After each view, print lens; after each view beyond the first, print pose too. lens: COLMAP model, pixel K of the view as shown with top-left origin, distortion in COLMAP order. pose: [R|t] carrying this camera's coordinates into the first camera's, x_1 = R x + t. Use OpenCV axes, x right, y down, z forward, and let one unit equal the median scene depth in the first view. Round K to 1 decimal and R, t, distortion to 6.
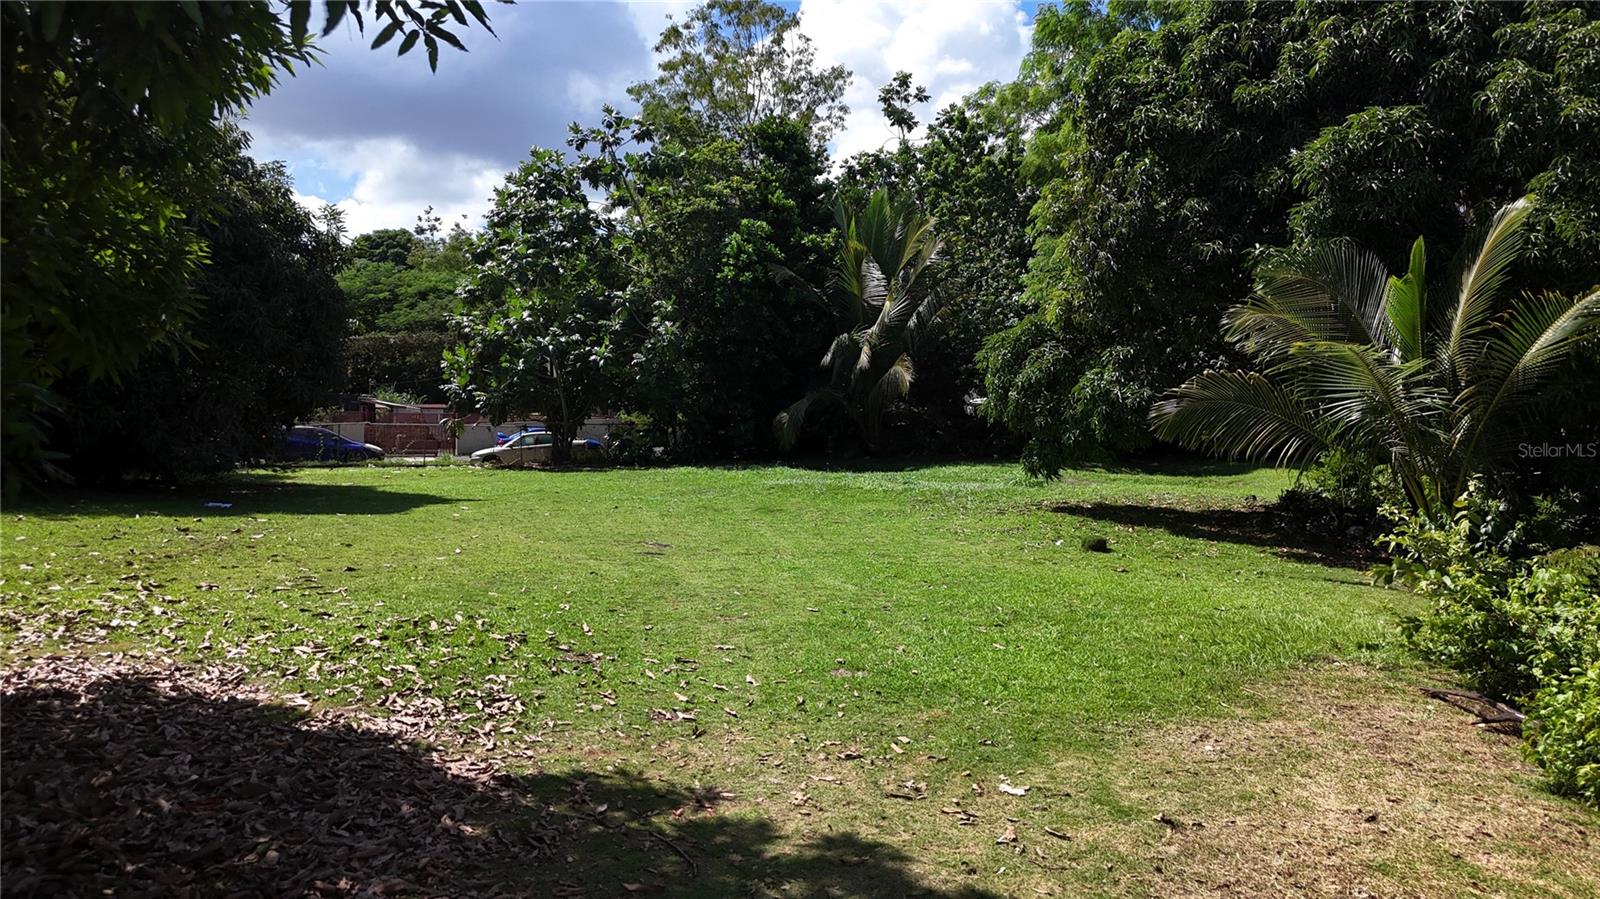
lens RADIAL K [[1177.5, 0, 799.4], [0, 1177.5, 454.8], [0, 0, 1]] dist [0.090520, -0.103473]
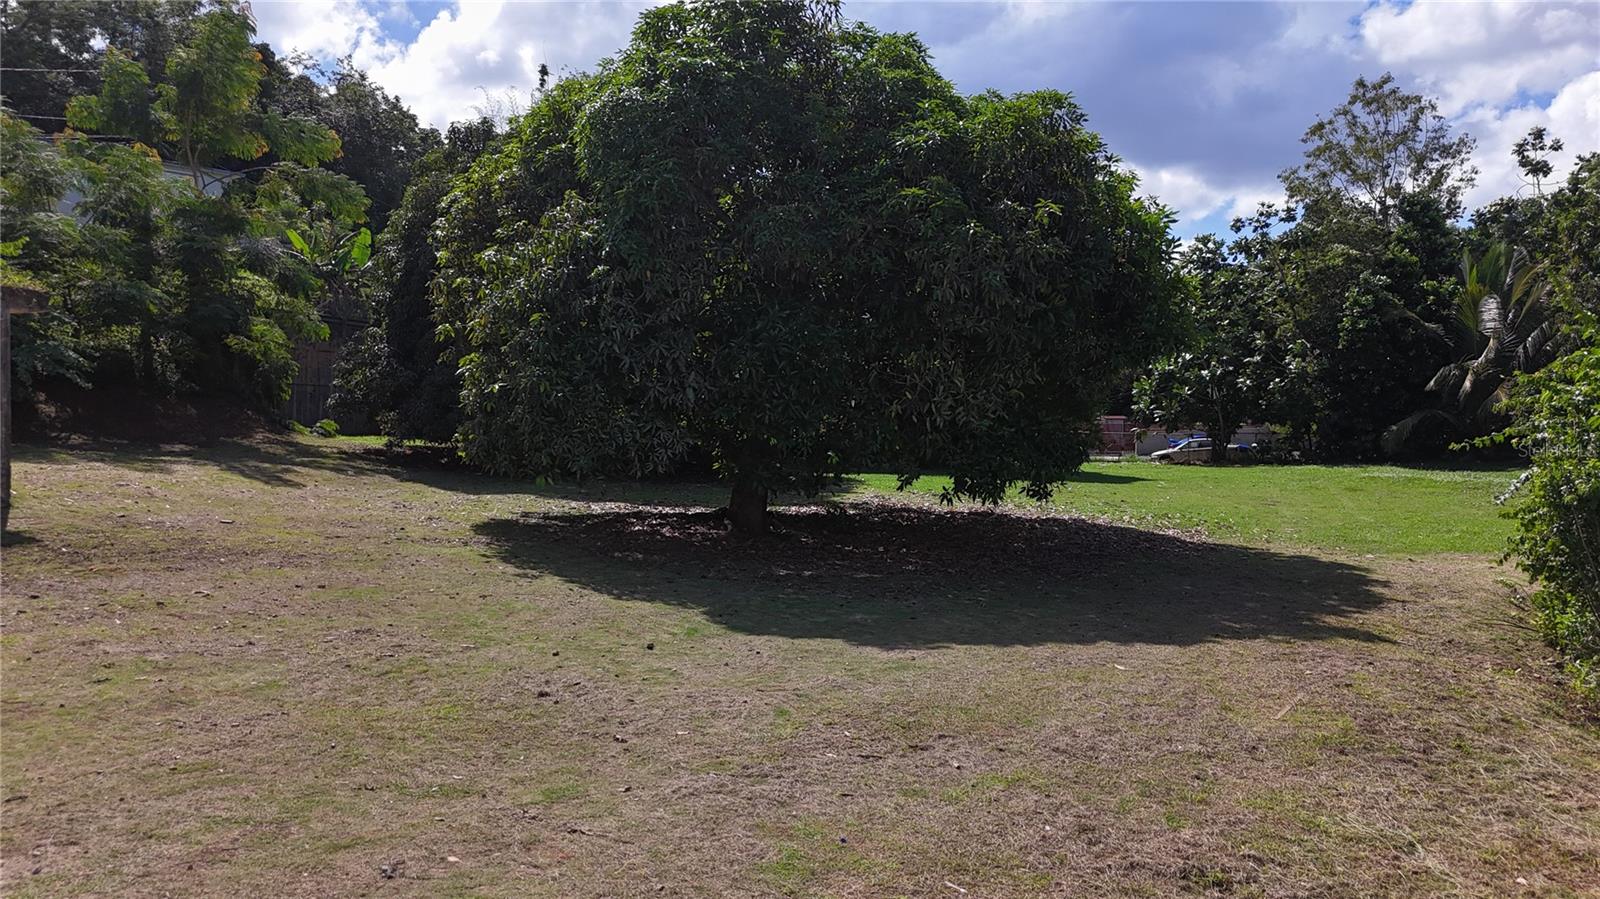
lens RADIAL K [[1177.5, 0, 799.4], [0, 1177.5, 454.8], [0, 0, 1]] dist [0.090520, -0.103473]
pose [[0.859953, 0.014195, -0.510176, 0.080571], [-0.015200, 0.999882, 0.002200, 0.003383], [0.510147, 0.005863, 0.860067, -0.416707]]
